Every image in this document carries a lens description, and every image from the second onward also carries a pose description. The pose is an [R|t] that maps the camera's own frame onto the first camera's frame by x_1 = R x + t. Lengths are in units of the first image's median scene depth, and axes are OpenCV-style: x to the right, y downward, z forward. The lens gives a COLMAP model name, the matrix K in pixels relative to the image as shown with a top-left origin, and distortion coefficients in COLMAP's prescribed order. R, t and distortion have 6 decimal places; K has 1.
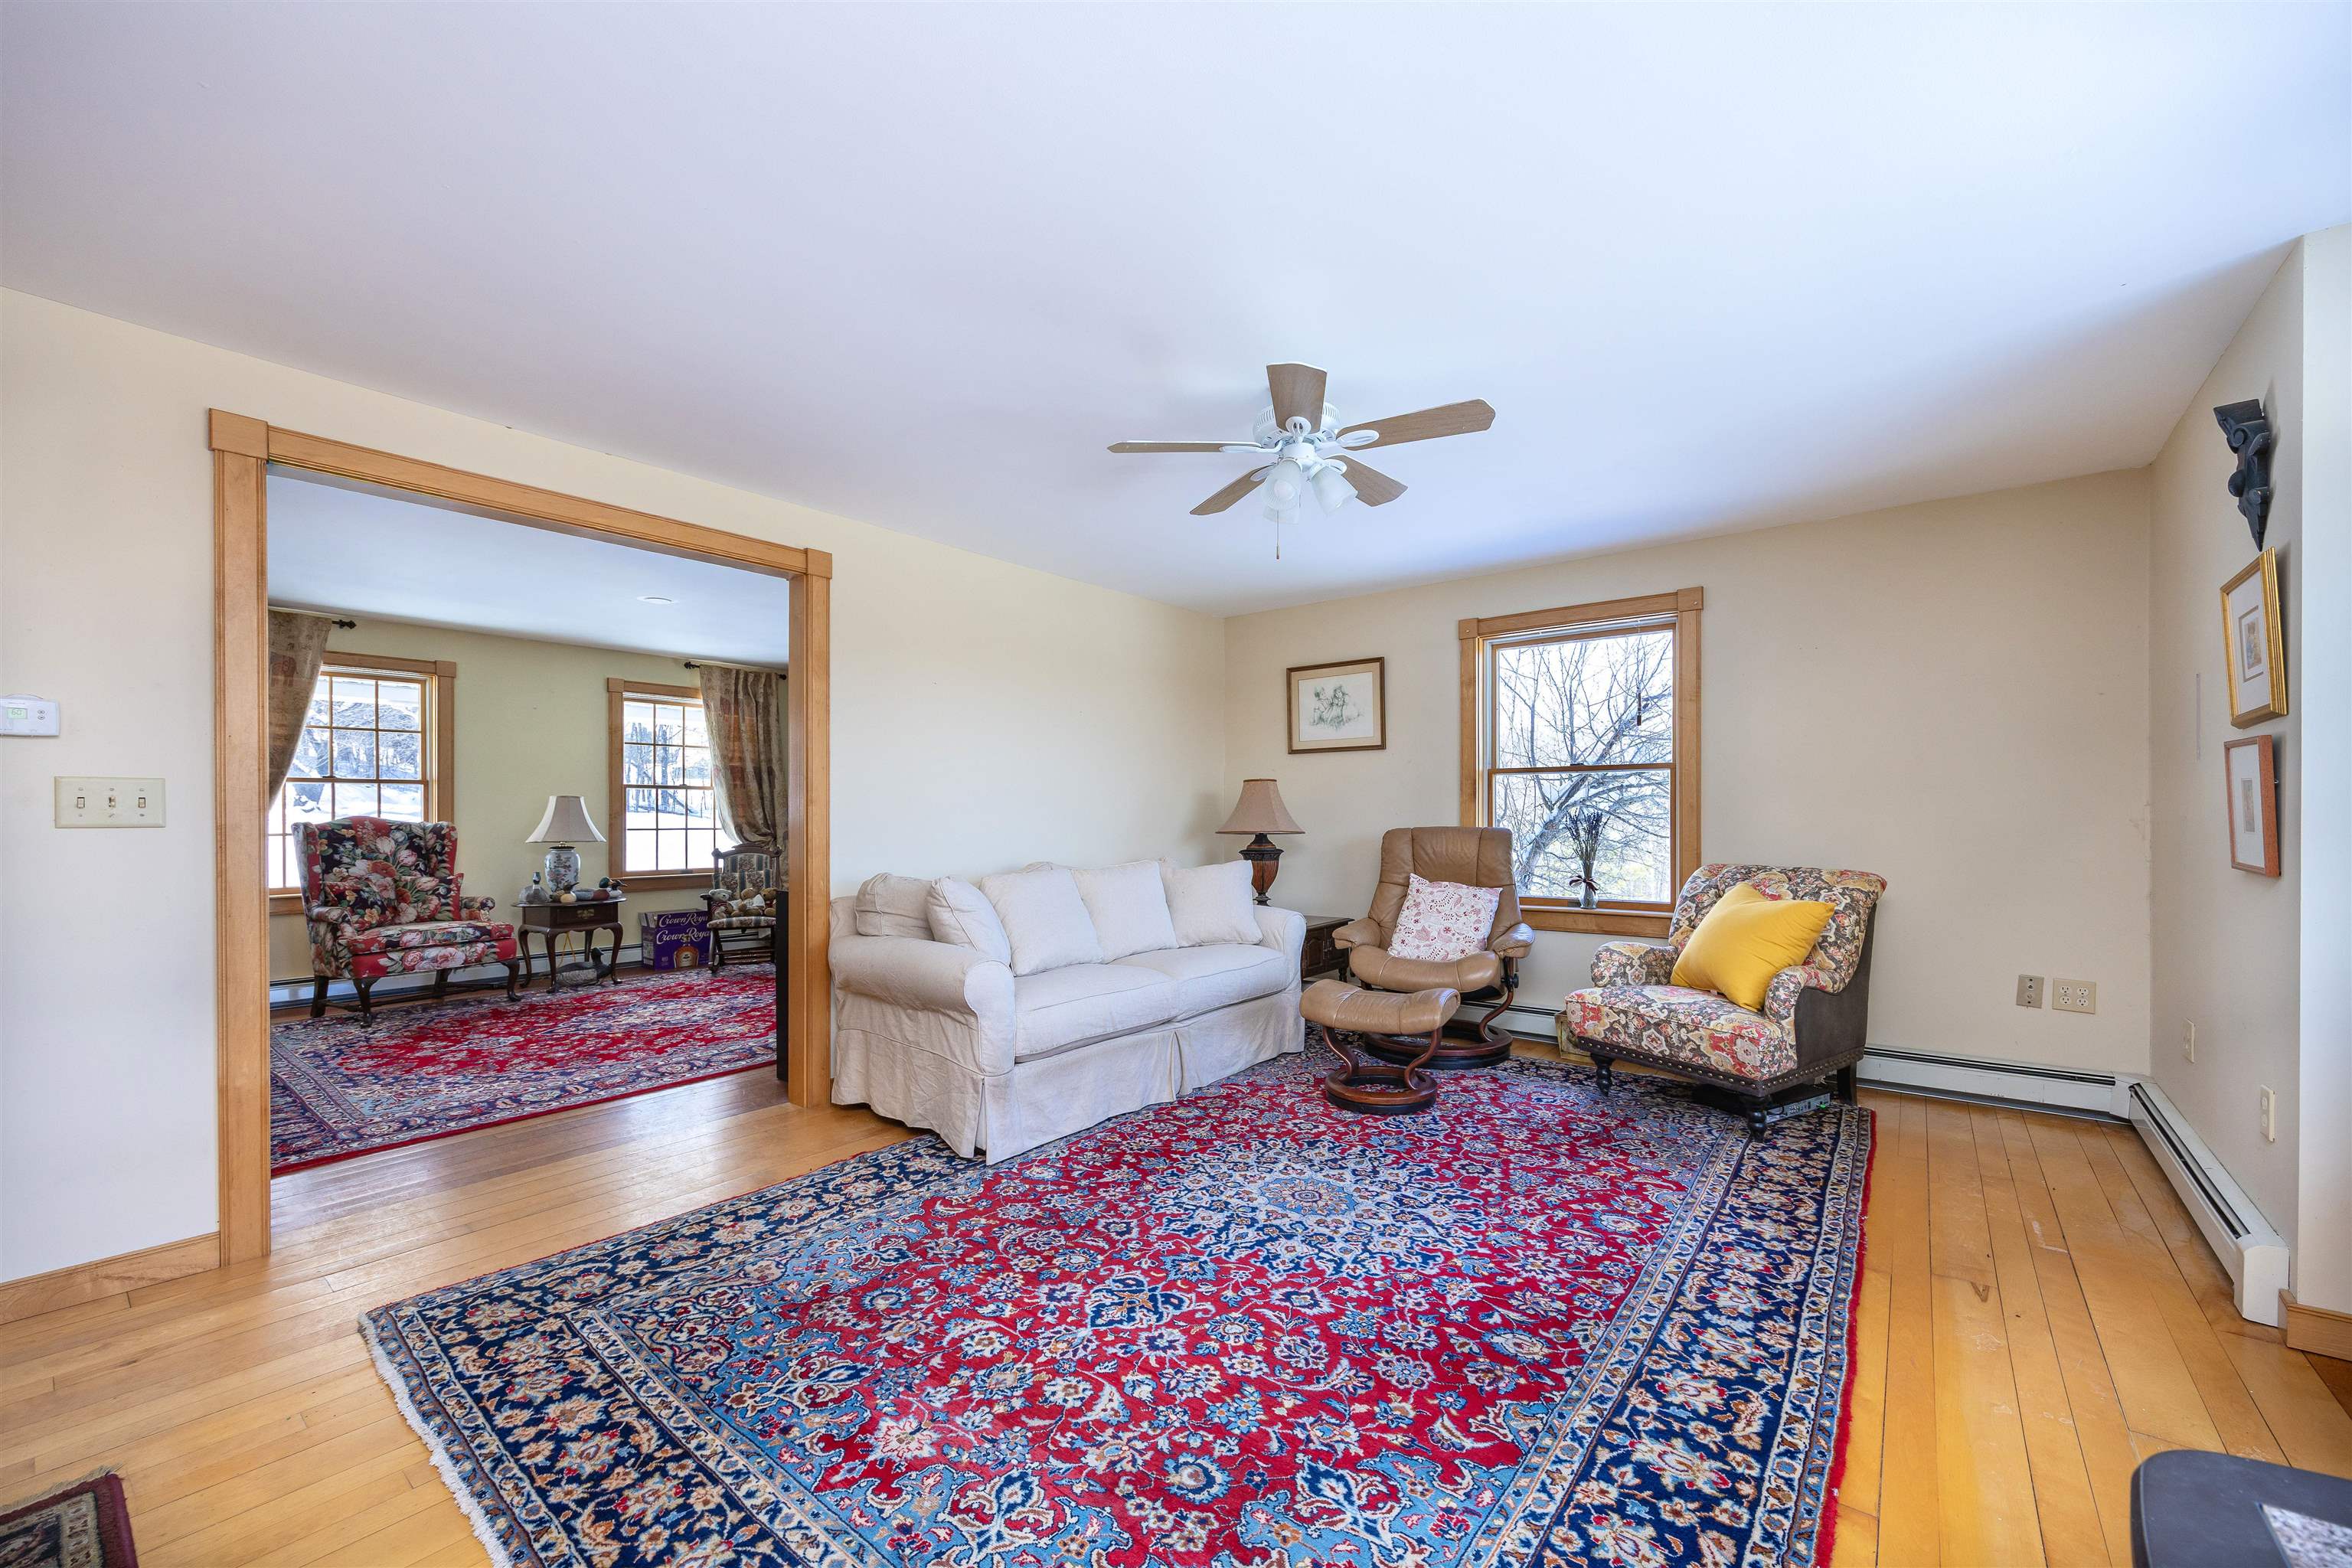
lens RADIAL K [[911.5, 0, 1242.2], [0, 911.5, 818.1], [0, 0, 1]] dist [-0.002030, -0.000418]
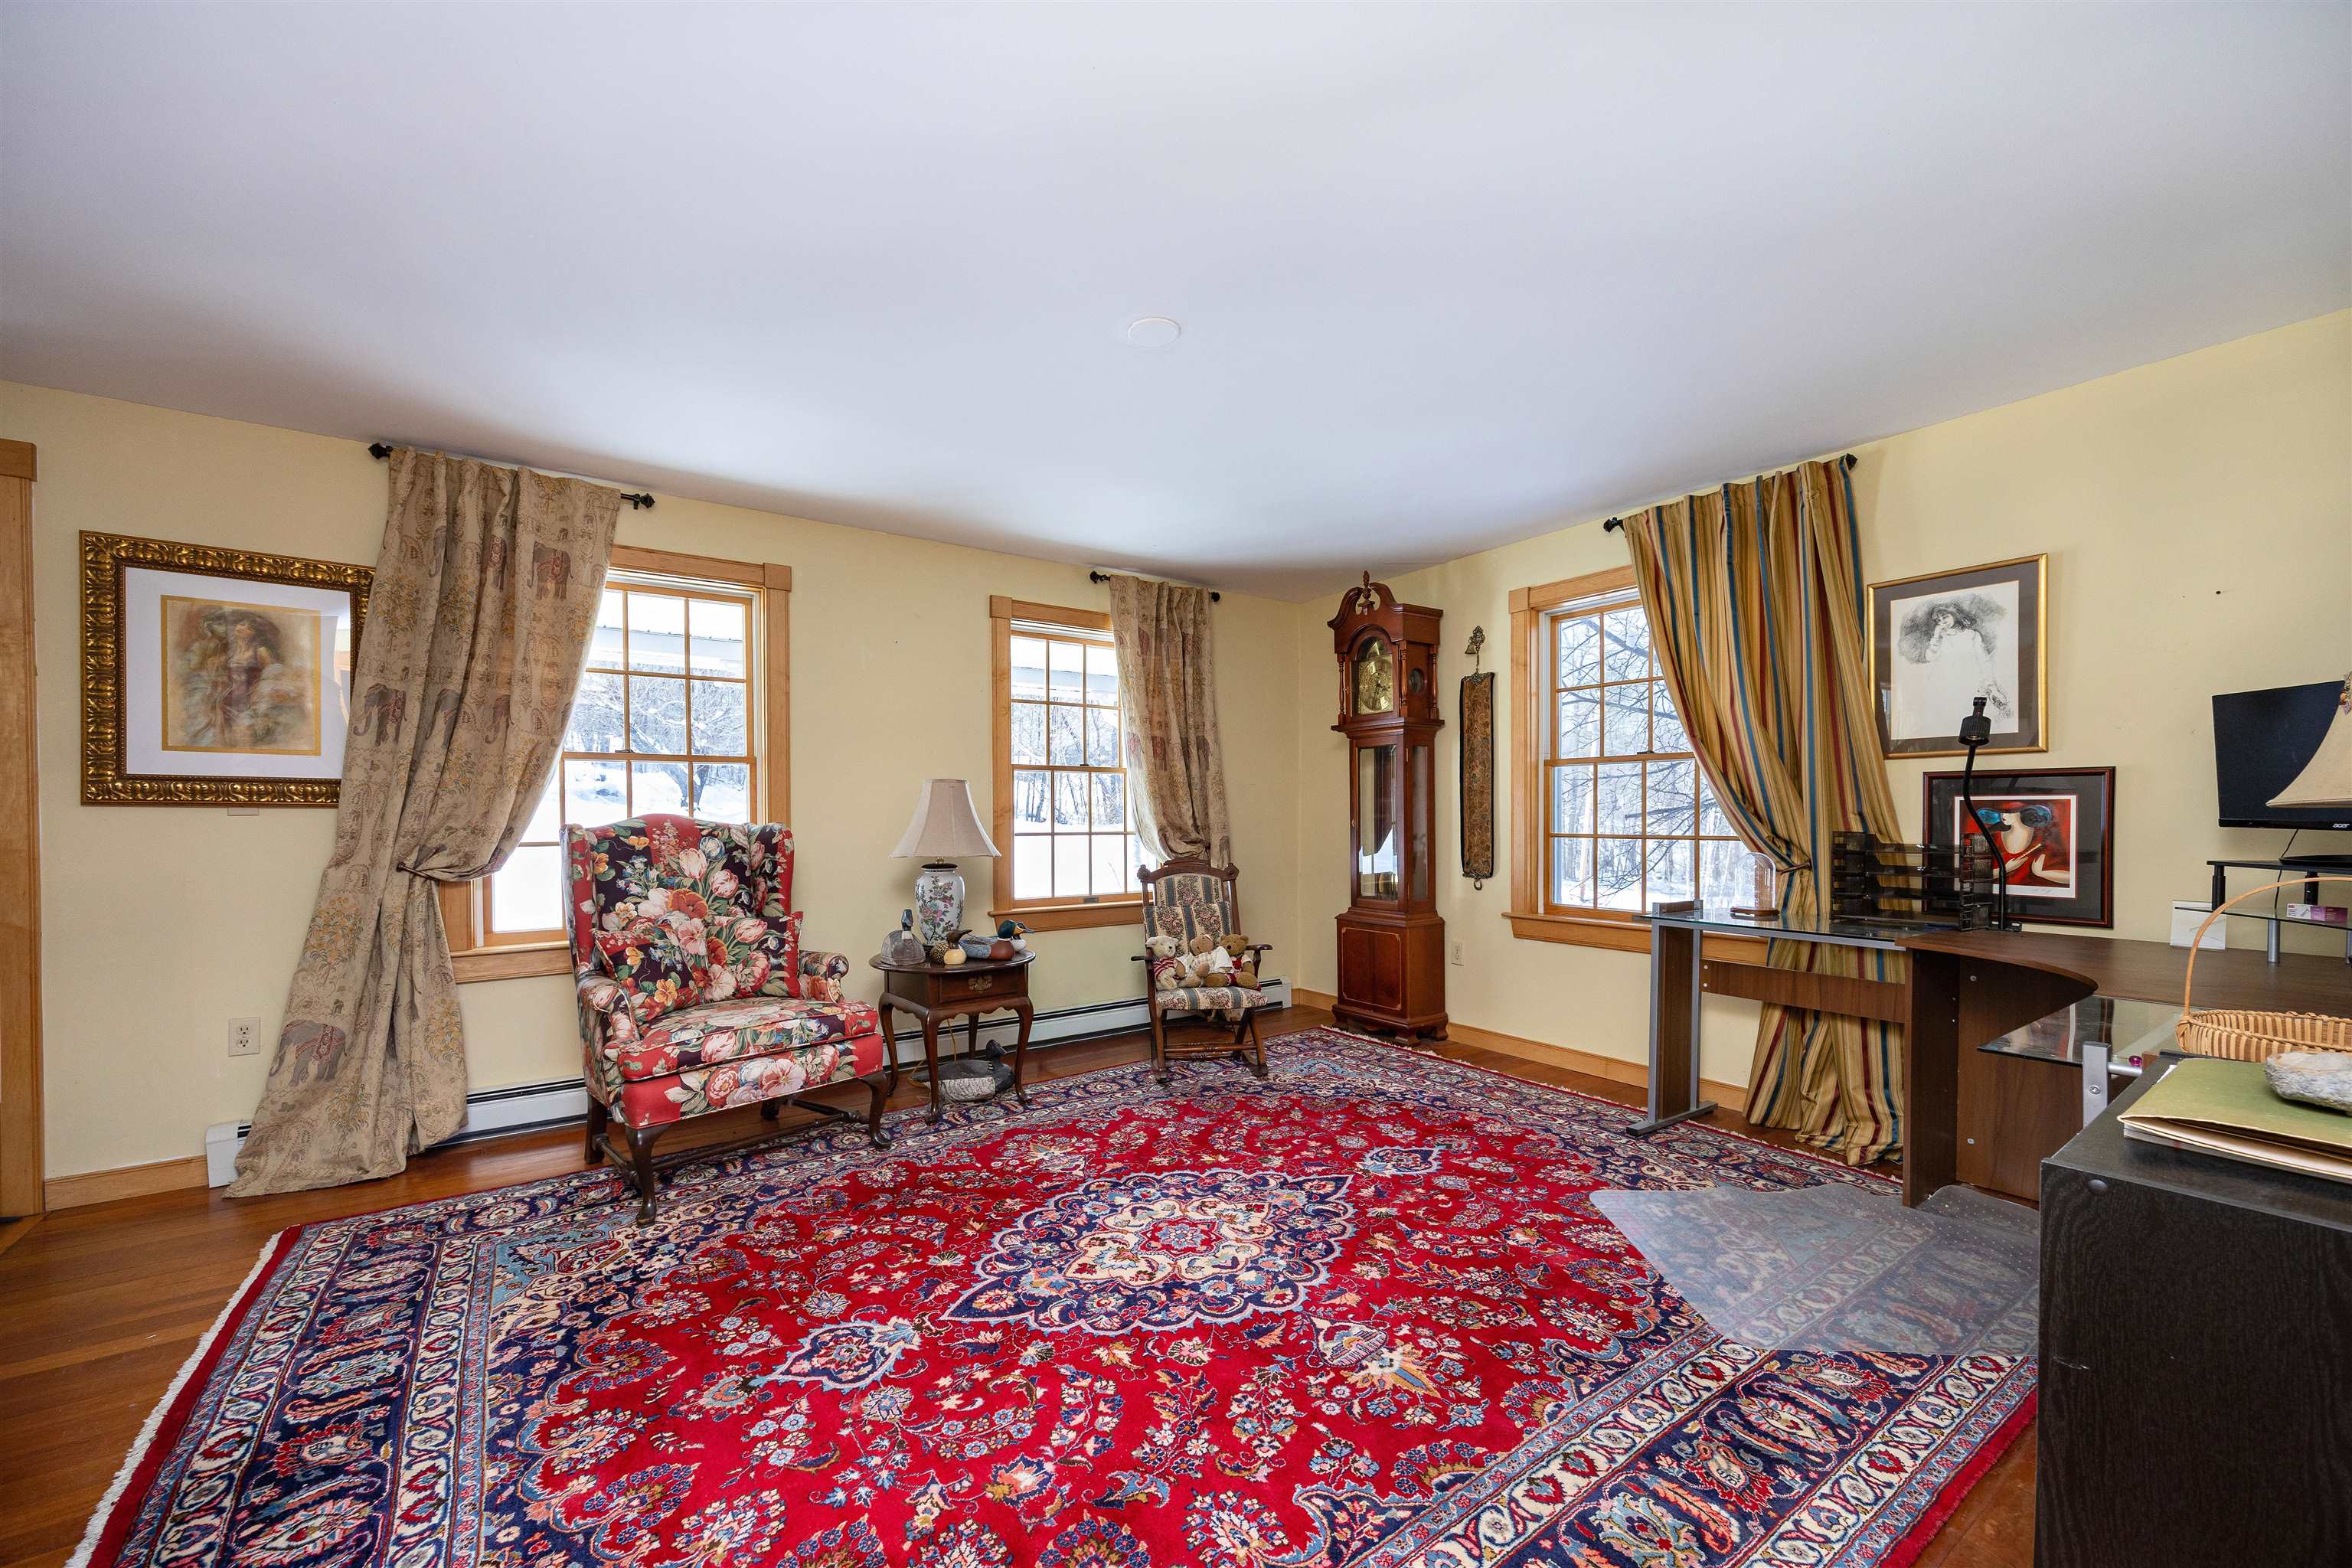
lens RADIAL K [[911.5, 0, 1199.3], [0, 911.5, 825.8], [0, 0, 1]] dist [-0.002030, -0.000418]
pose [[0.955570, 0.003388, -0.294746, -0.878148], [-0.000282, 0.999944, 0.010579, -0.001223], [0.294765, -0.010026, 0.955517, 1.030693]]
